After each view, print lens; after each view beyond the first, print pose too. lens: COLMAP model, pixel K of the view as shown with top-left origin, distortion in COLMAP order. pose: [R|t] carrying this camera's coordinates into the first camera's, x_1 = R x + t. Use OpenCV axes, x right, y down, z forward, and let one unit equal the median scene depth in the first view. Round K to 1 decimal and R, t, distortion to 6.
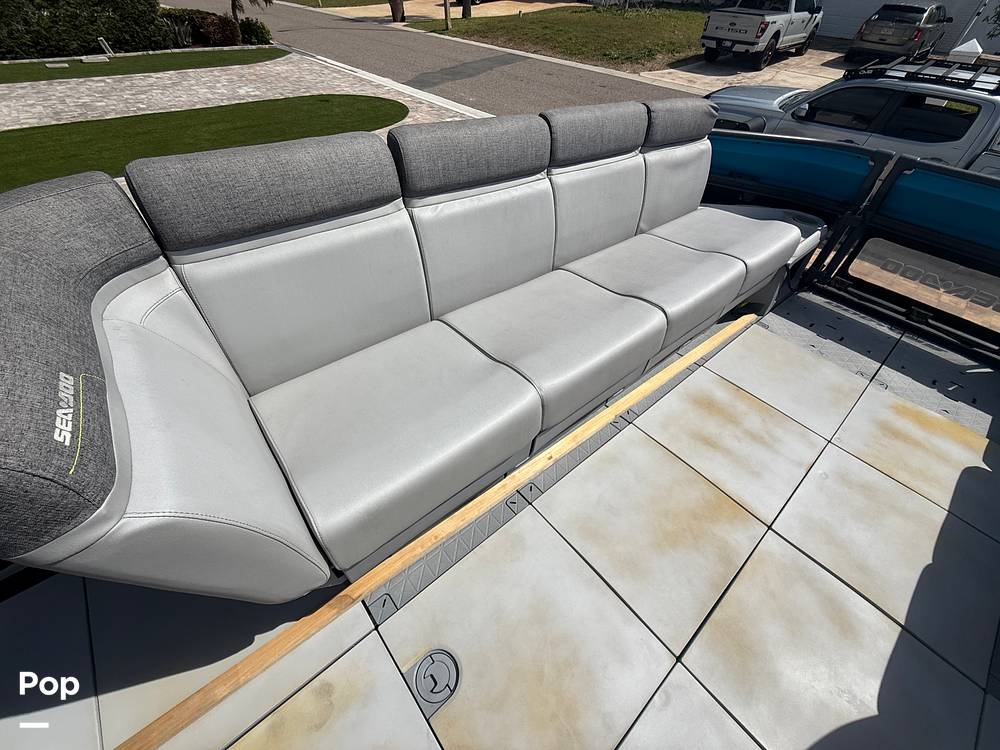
lens RADIAL K [[396.2, 0, 502.7], [0, 396.2, 376.7], [0, 0, 1]] dist [-0.001241, 0.000490]
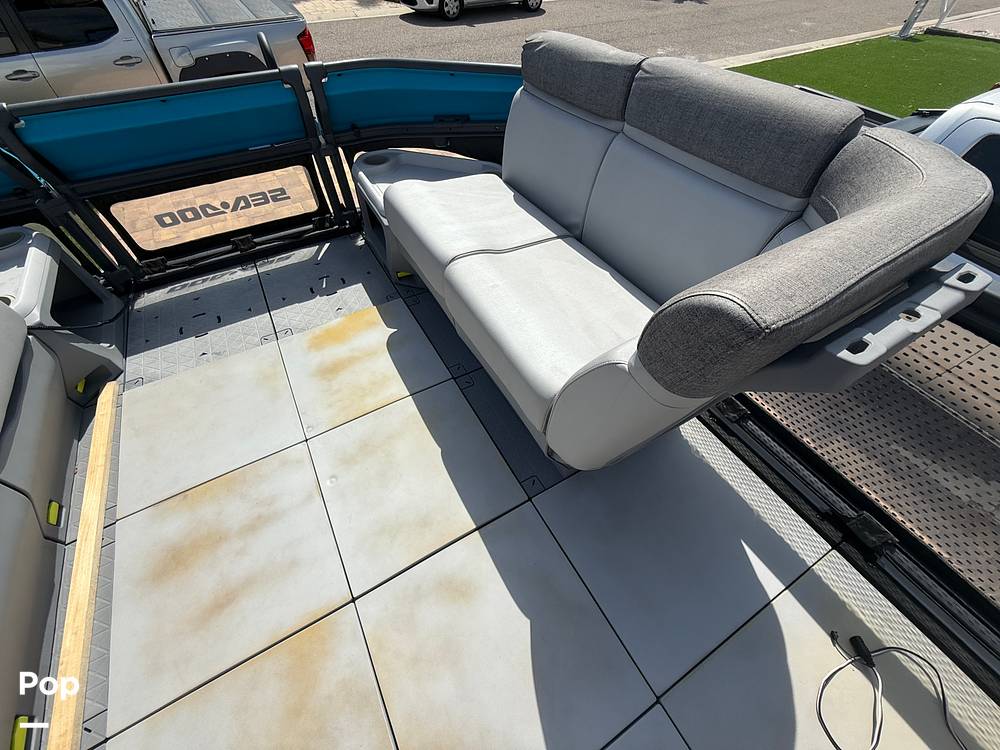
lens RADIAL K [[398.4, 0, 502.4], [0, 398.4, 373.2], [0, 0, 1]] dist [0.001083, -0.000060]
pose [[0.187938, -0.790230, 0.583281, 0.414510], [0.695909, 0.526211, 0.488685, -0.031820], [-0.693102, 0.314068, 0.648823, 0.076925]]
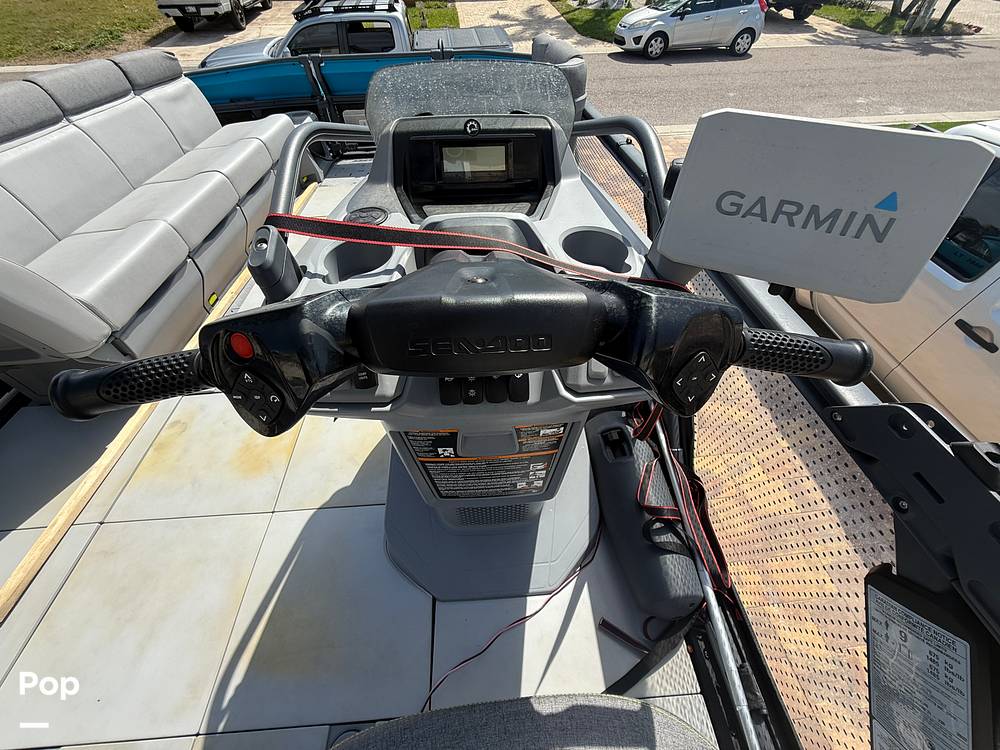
lens RADIAL K [[396.2, 0, 502.7], [0, 396.2, 376.7], [0, 0, 1]] dist [-0.001241, 0.000490]
pose [[0.599336, -0.629288, 0.494766, -0.156190], [0.600923, 0.762022, 0.241278, 0.519142], [-0.528856, 0.152710, 0.834860, -0.568359]]
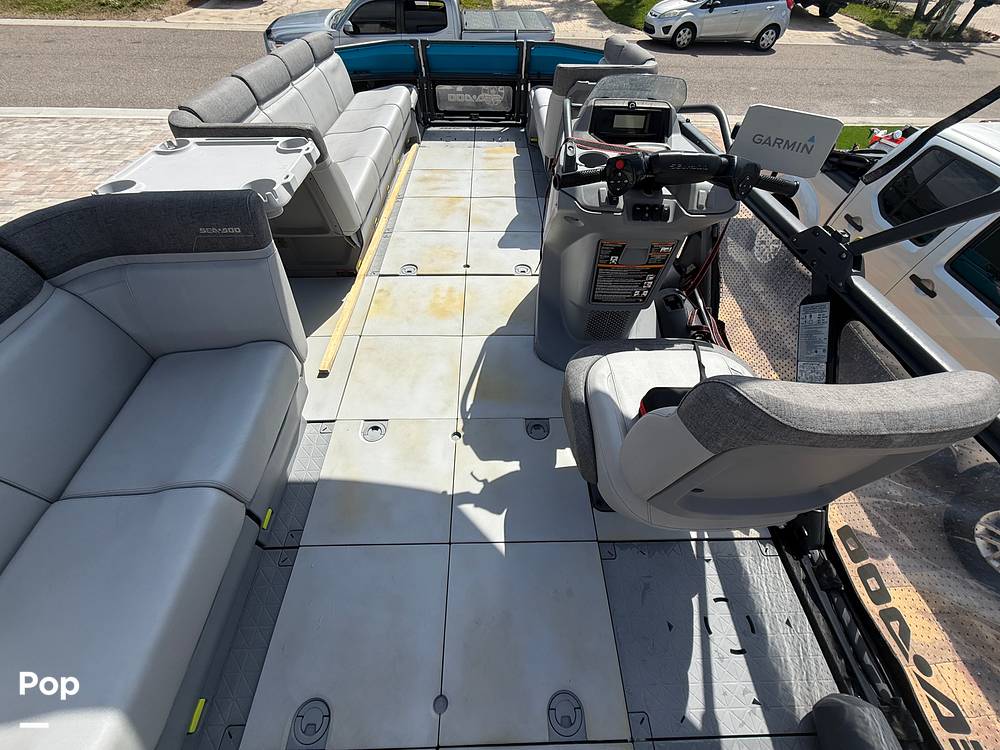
lens RADIAL K [[396.2, 0, 502.7], [0, 396.2, 376.7], [0, 0, 1]] dist [-0.001241, 0.000490]
pose [[0.632441, -0.611872, 0.475007, -0.734092], [0.557040, 0.785371, 0.269998, 0.474549], [-0.538261, 0.093840, 0.837538, -0.750021]]
